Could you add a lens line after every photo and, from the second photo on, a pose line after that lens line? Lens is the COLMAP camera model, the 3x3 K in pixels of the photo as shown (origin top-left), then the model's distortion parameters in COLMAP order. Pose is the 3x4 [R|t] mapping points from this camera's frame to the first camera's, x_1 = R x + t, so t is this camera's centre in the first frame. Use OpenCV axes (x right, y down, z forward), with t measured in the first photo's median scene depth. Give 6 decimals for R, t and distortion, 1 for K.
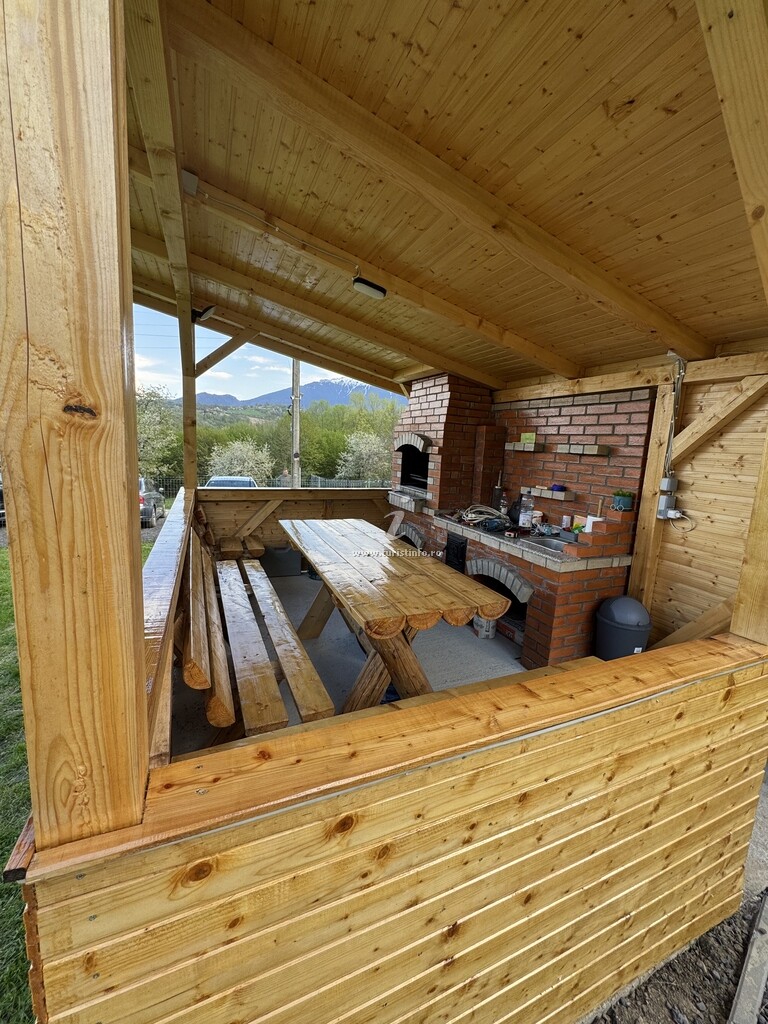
lens RADIAL K [[407.2, 0, 385.9], [0, 407.2, 509.9], [0, 0, 1]] dist [-0.003013, -0.000049]
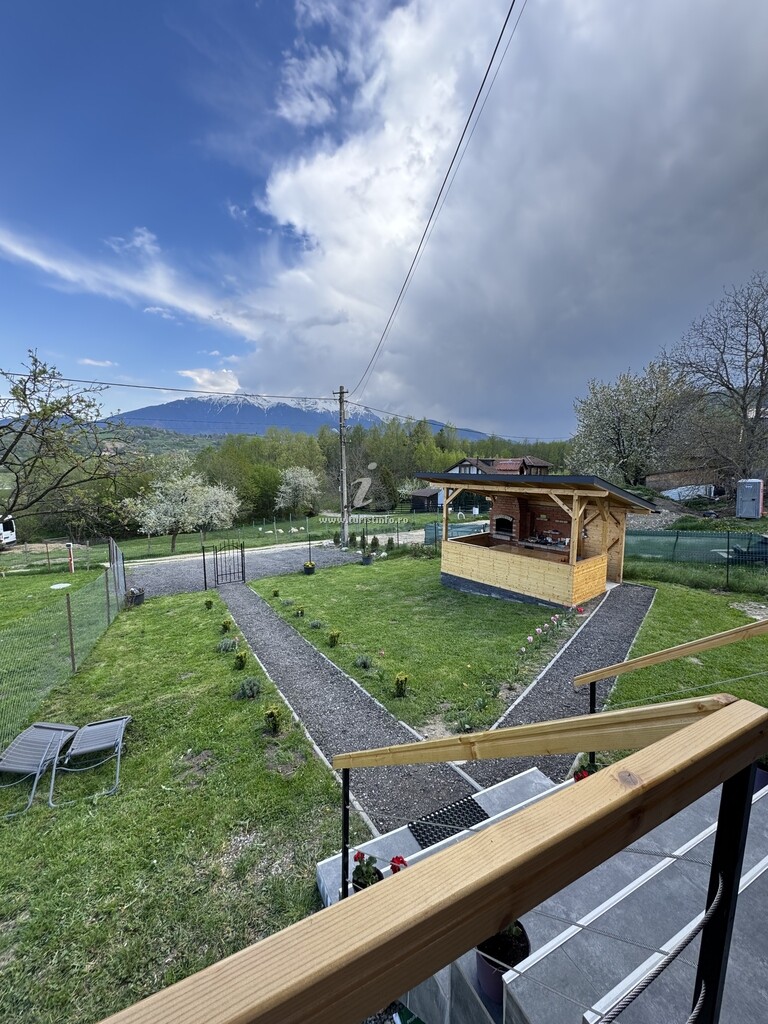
lens RADIAL K [[407.2, 0, 381.7], [0, 407.2, 512.3], [0, 0, 1]] dist [-0.003013, -0.000049]
pose [[0.957454, -0.082962, 0.276402, -1.803430], [0.091282, 0.995674, -0.017348, -0.258278], [-0.273767, 0.041840, 0.960885, -1.841093]]
